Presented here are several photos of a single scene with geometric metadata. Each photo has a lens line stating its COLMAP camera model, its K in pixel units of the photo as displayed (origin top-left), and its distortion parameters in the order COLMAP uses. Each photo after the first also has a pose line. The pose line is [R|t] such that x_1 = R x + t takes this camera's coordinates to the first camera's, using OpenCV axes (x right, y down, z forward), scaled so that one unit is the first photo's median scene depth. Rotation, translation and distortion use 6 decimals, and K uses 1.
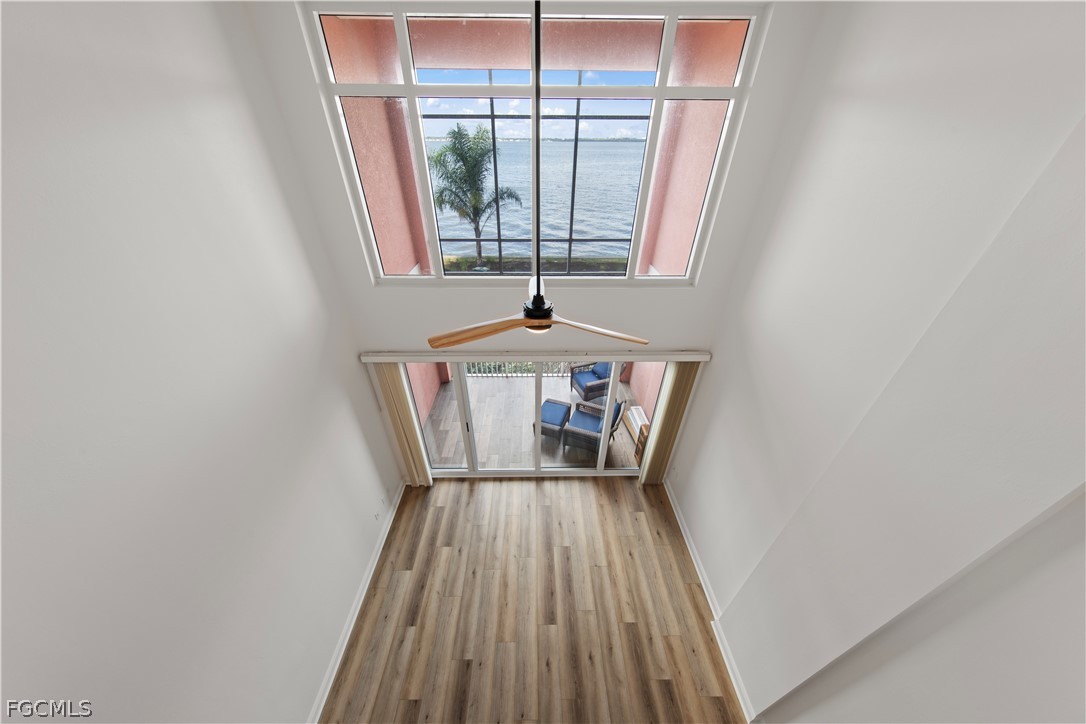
lens RADIAL K [[339.7, 0, 538.0], [0, 339.7, 366.7], [0, 0, 1]] dist [0.000705, 0.000011]
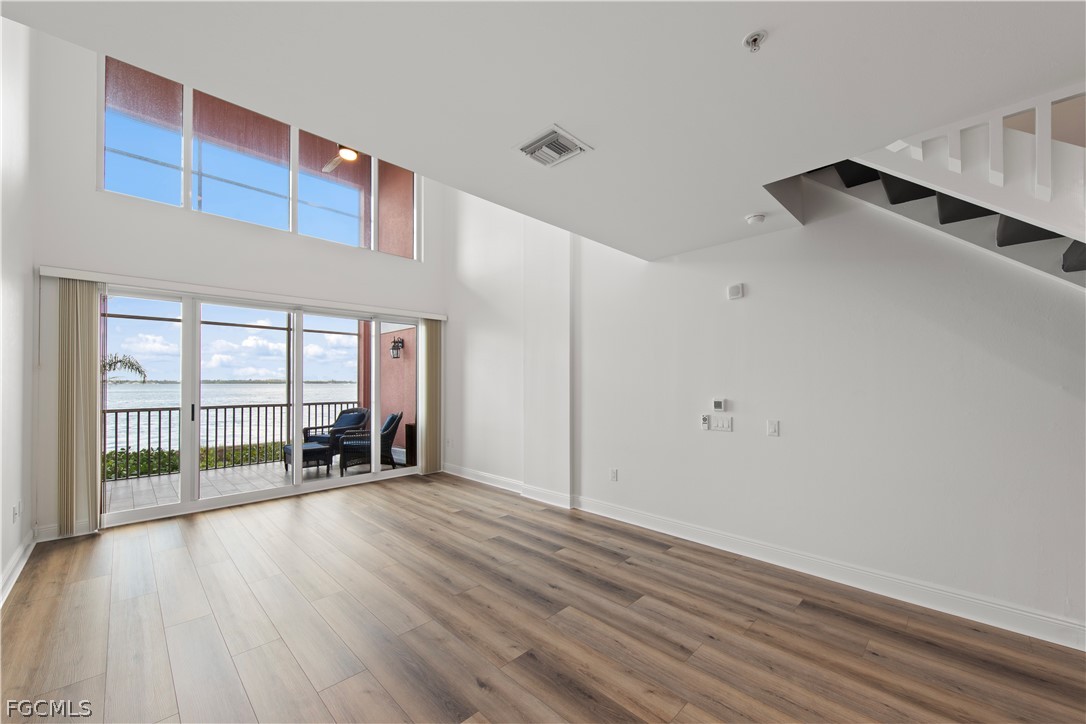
lens RADIAL K [[421.9, 0, 538.0], [0, 421.9, 372.1], [0, 0, 1]] dist [0.002979, 0.000368]
pose [[0.719543, 0.008799, 0.694392, -0.364207], [0.388476, 0.823730, -0.412984, 0.930988], [-0.575625, 0.566914, 0.589291, -0.048124]]
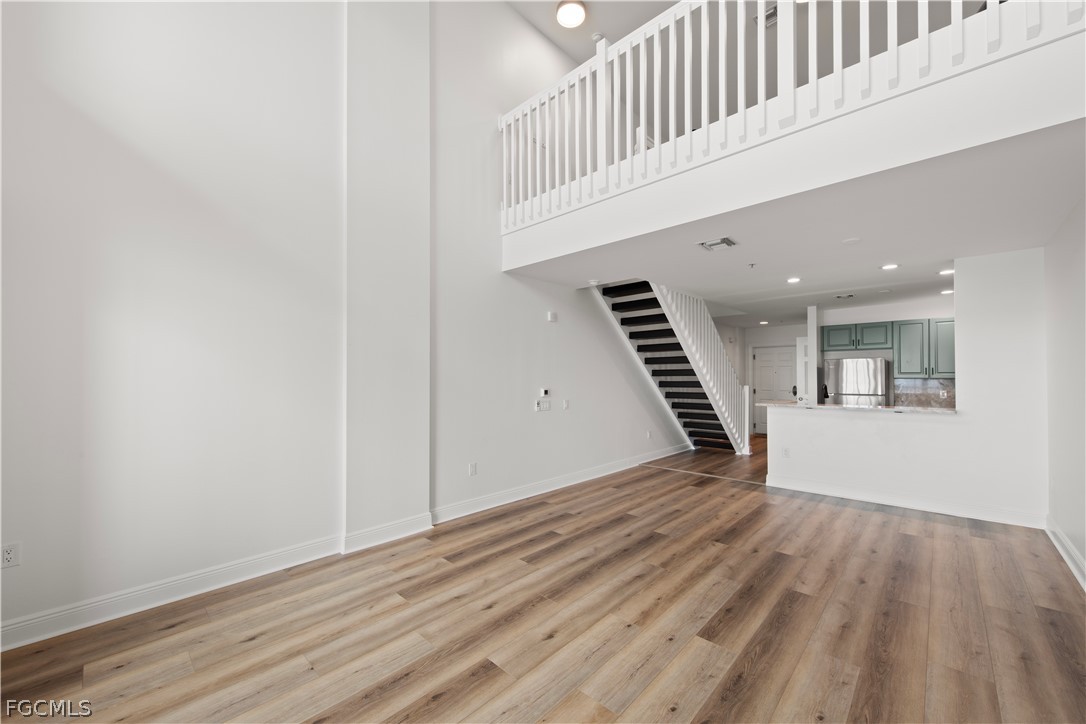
lens RADIAL K [[421.9, 0, 538.0], [0, 421.9, 372.1], [0, 0, 1]] dist [0.002979, 0.000368]
pose [[-0.716063, 0.002771, 0.698030, -0.346211], [0.383034, 0.837552, 0.389605, 0.238738], [-0.583557, 0.546351, -0.600801, 1.000985]]
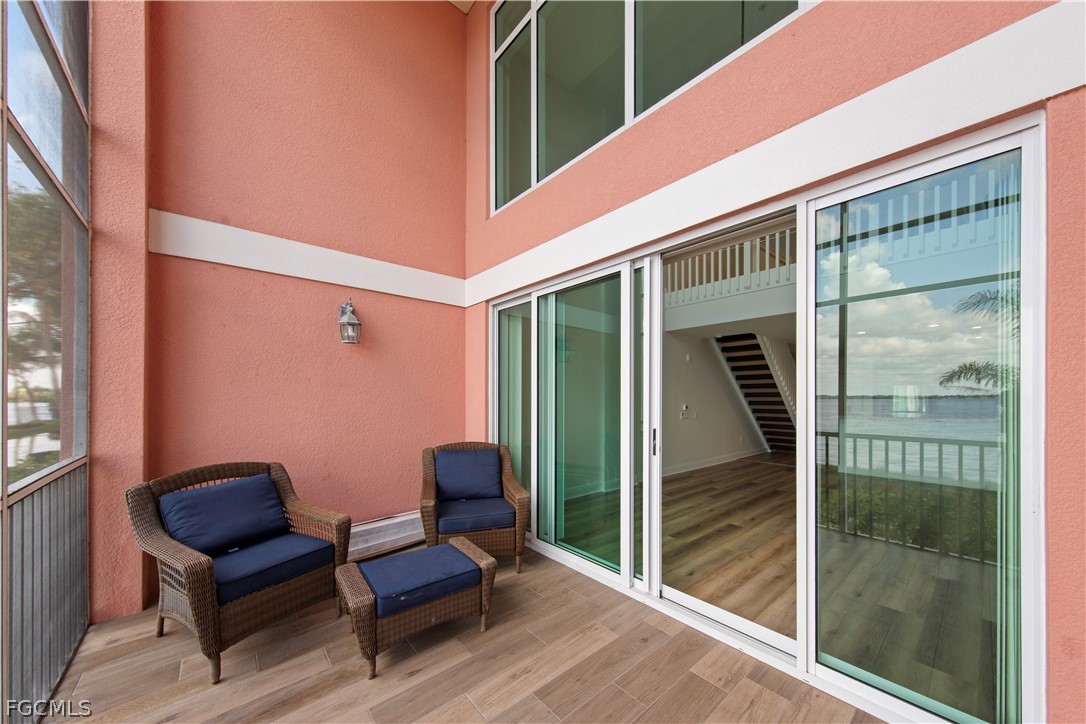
lens RADIAL K [[380.6, 0, 536.2], [0, 380.6, 397.1], [0, 0, 1]] dist [0.001634, 0.000010]
pose [[-0.634948, -0.005073, 0.772538, -0.399827], [0.422152, 0.835204, 0.352451, -0.150137], [-0.647015, 0.549917, -0.528170, 1.597799]]
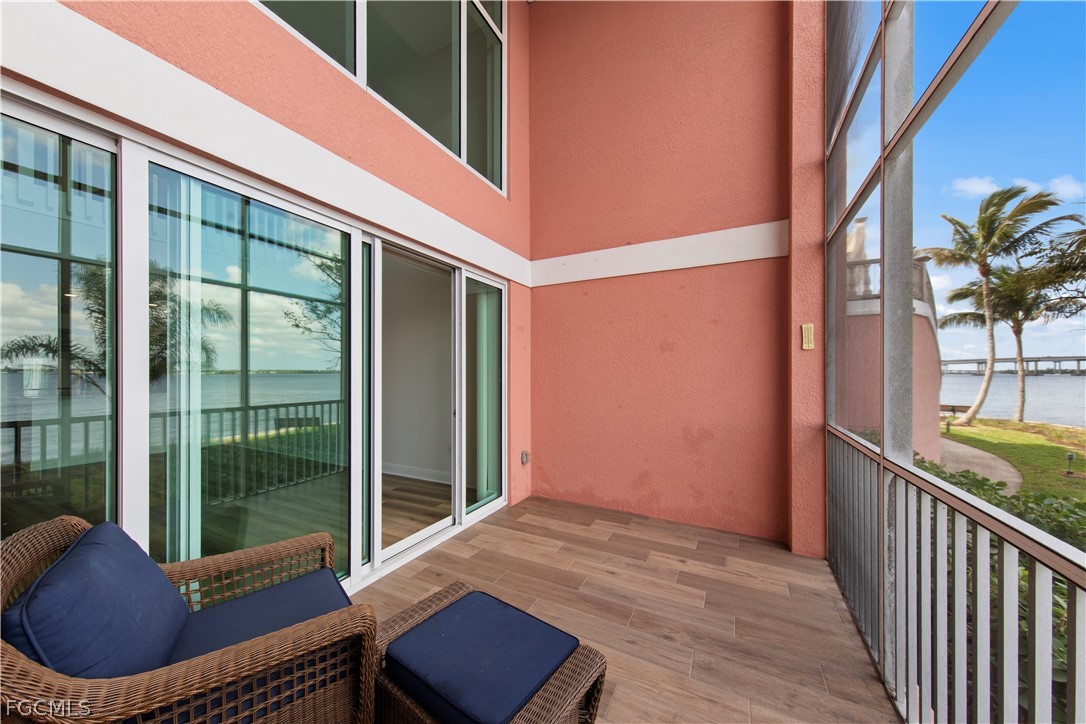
lens RADIAL K [[374.2, 0, 538.7], [0, 374.2, 372.0], [0, 0, 1]] dist [0.001362, 0.000056]
pose [[-0.474182, -0.008532, -0.880385, 0.371505], [-0.487569, 0.835164, 0.254514, -0.149040], [0.733095, 0.549935, -0.400180, 1.596789]]
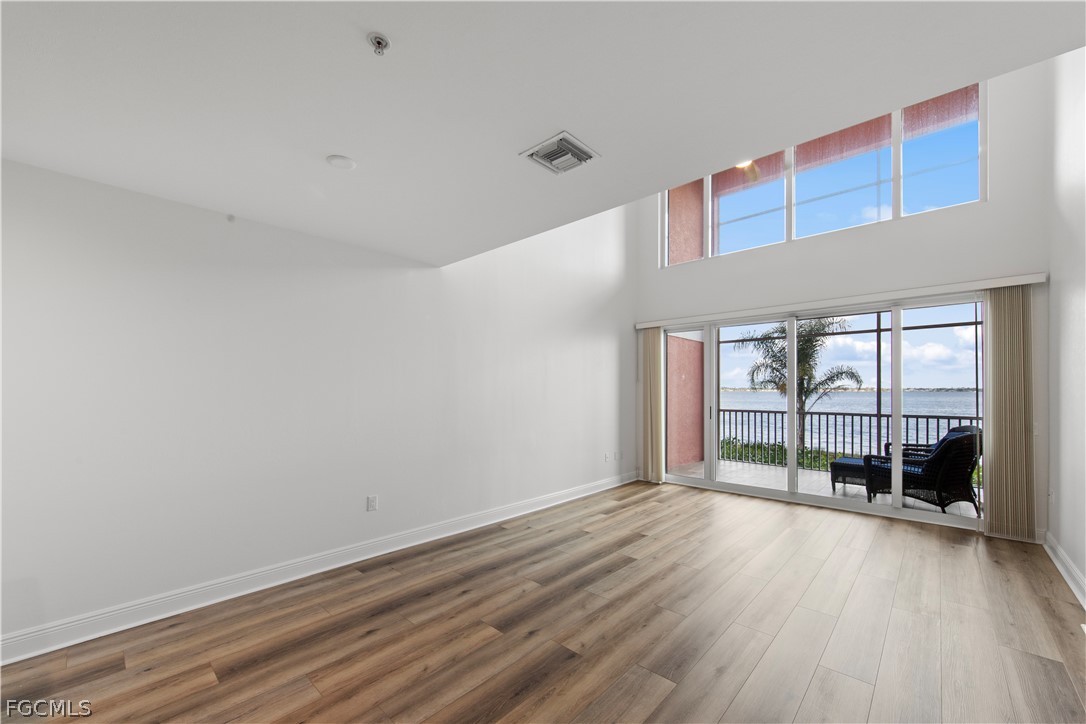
lens RADIAL K [[425.4, 0, 537.7], [0, 425.4, 392.0], [0, 0, 1]] dist [0.001740, 0.000011]
pose [[0.721032, -0.000281, -0.692902, 0.333698], [-0.380575, 0.835499, -0.396364, 0.950922], [0.579030, 0.549492, 0.602315, -0.071049]]
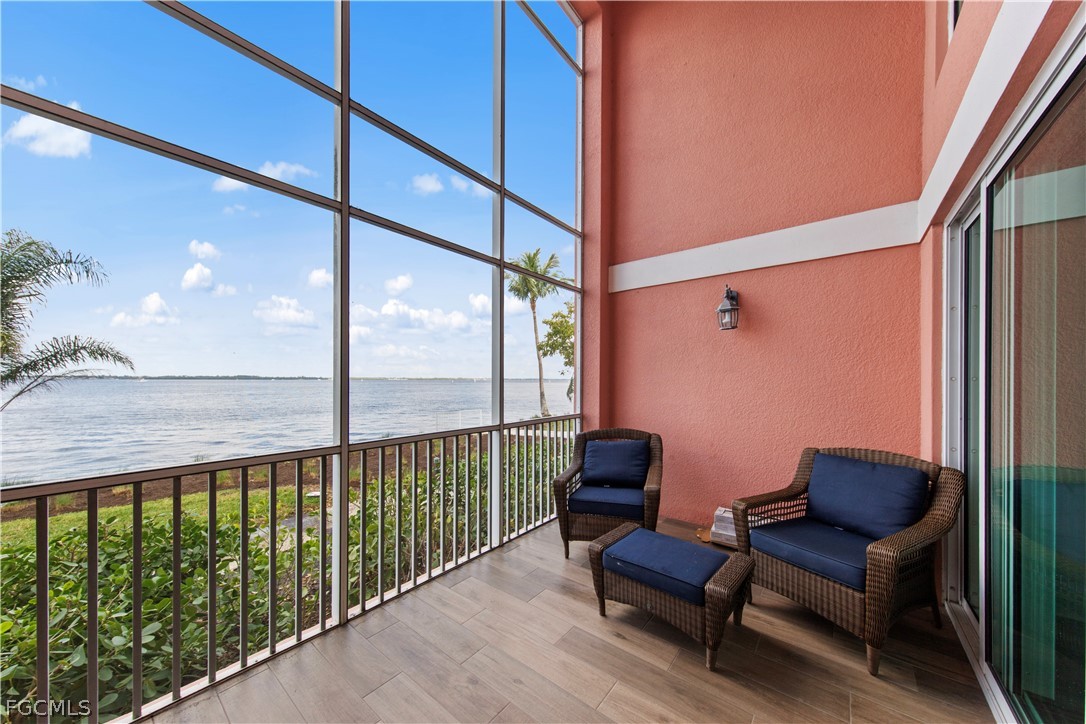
lens RADIAL K [[371.3, 0, 543.1], [0, 371.3, 380.8], [0, 0, 1]] dist [0.000949, -0.000016]
pose [[0.634547, -0.006261, 0.772859, -0.395037], [0.426489, 0.836776, -0.343385, 0.067876], [-0.644559, 0.547510, 0.533644, 1.255444]]
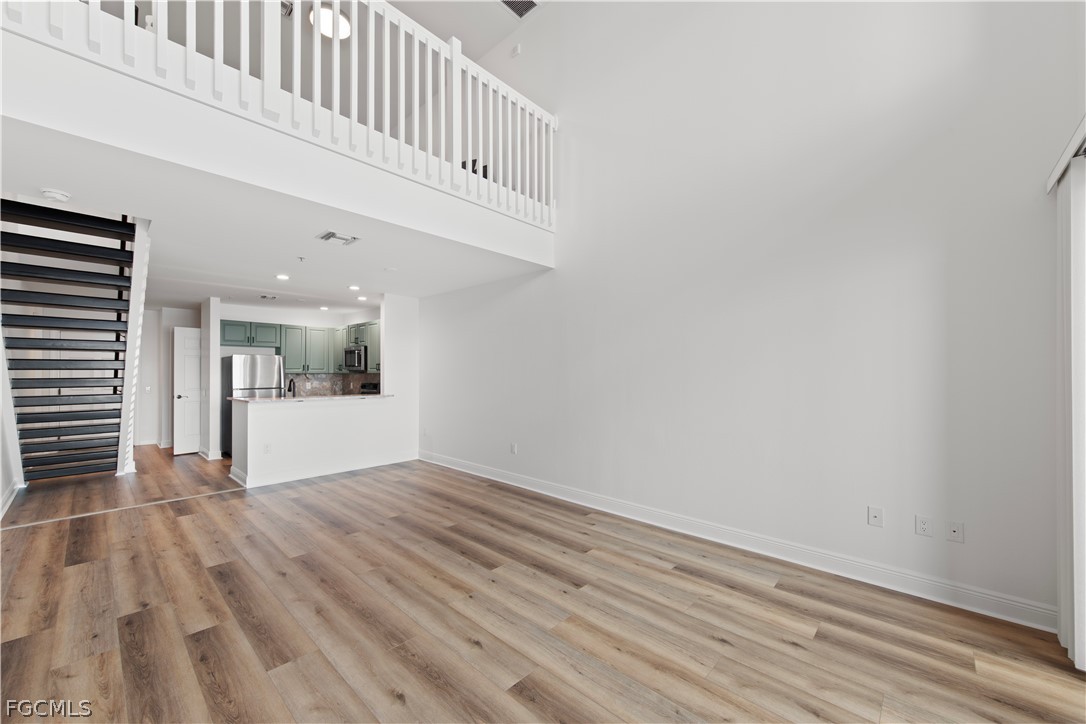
lens RADIAL K [[419.1, 0, 538.0], [0, 419.1, 367.0], [0, 0, 1]] dist [0.001578, -0.000027]
pose [[-0.691859, -0.015111, -0.721874, 0.350429], [-0.402741, 0.837877, 0.368457, 0.238029], [0.599274, 0.545649, -0.585779, 1.012412]]
